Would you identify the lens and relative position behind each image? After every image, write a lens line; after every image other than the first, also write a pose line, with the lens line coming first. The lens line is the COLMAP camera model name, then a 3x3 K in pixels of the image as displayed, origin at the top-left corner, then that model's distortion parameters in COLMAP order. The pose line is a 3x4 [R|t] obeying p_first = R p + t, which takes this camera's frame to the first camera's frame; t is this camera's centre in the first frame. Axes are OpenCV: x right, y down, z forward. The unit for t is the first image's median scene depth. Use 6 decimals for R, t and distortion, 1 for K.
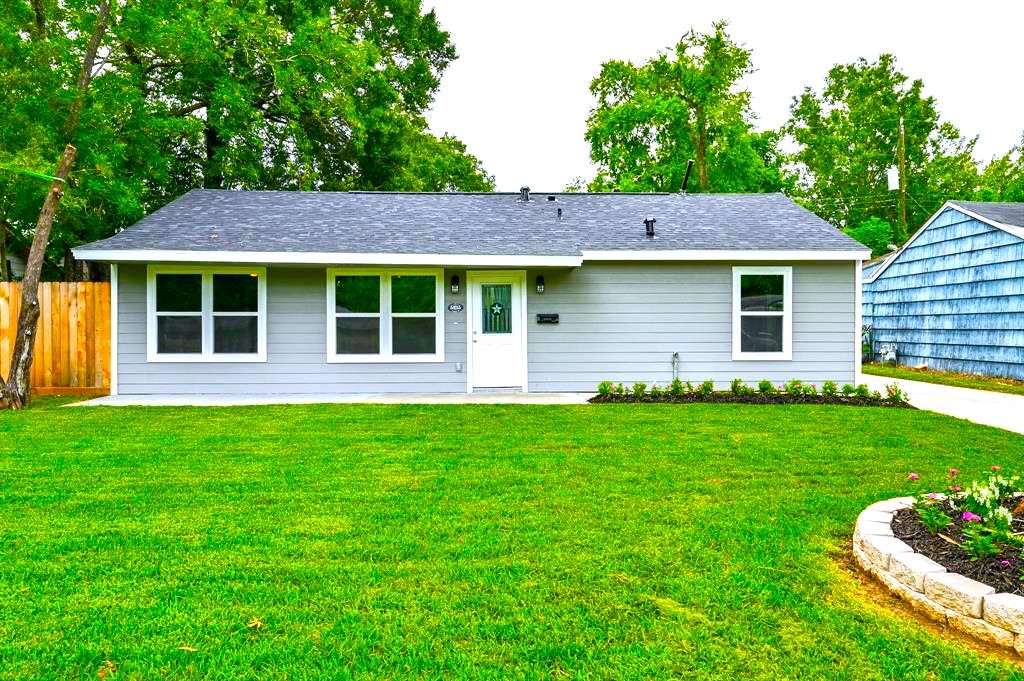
lens RADIAL K [[757.6, 0, 511.9], [0, 757.6, 340.4], [0, 0, 1]] dist [0.002408, 0.002400]
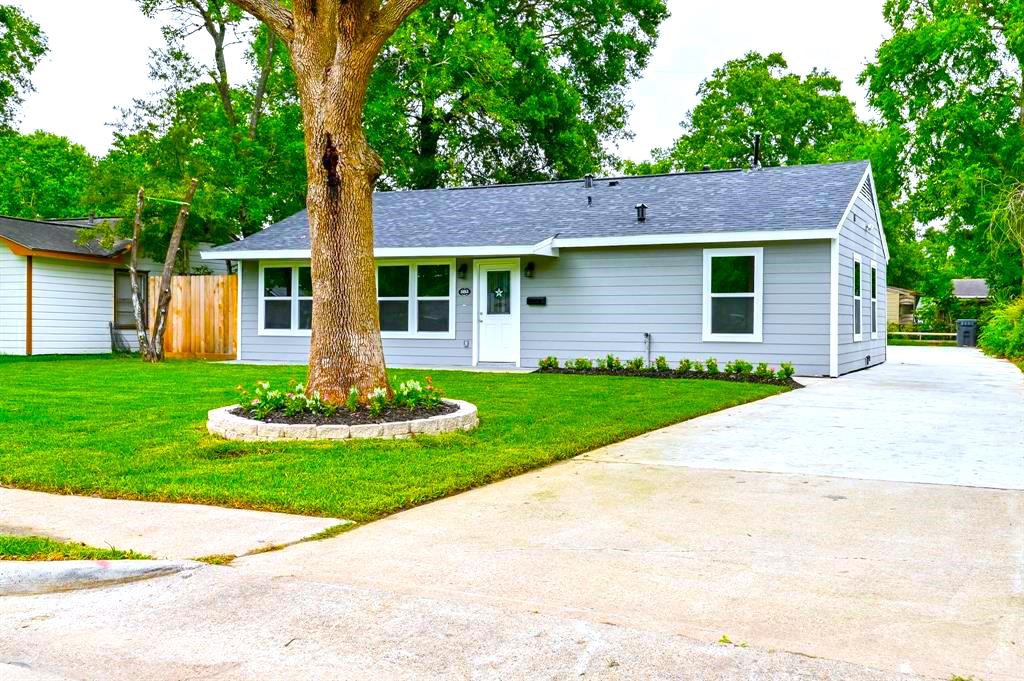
lens RADIAL K [[1055.4, 0, 511.9], [0, 1055.4, 340.9], [0, 0, 1]] dist [0.059312, 0.000000]
pose [[0.870027, 0.014038, -0.492804, 0.785256], [-0.016563, 0.999863, -0.000761, 0.031479], [0.492726, 0.008824, 0.870140, -0.366834]]
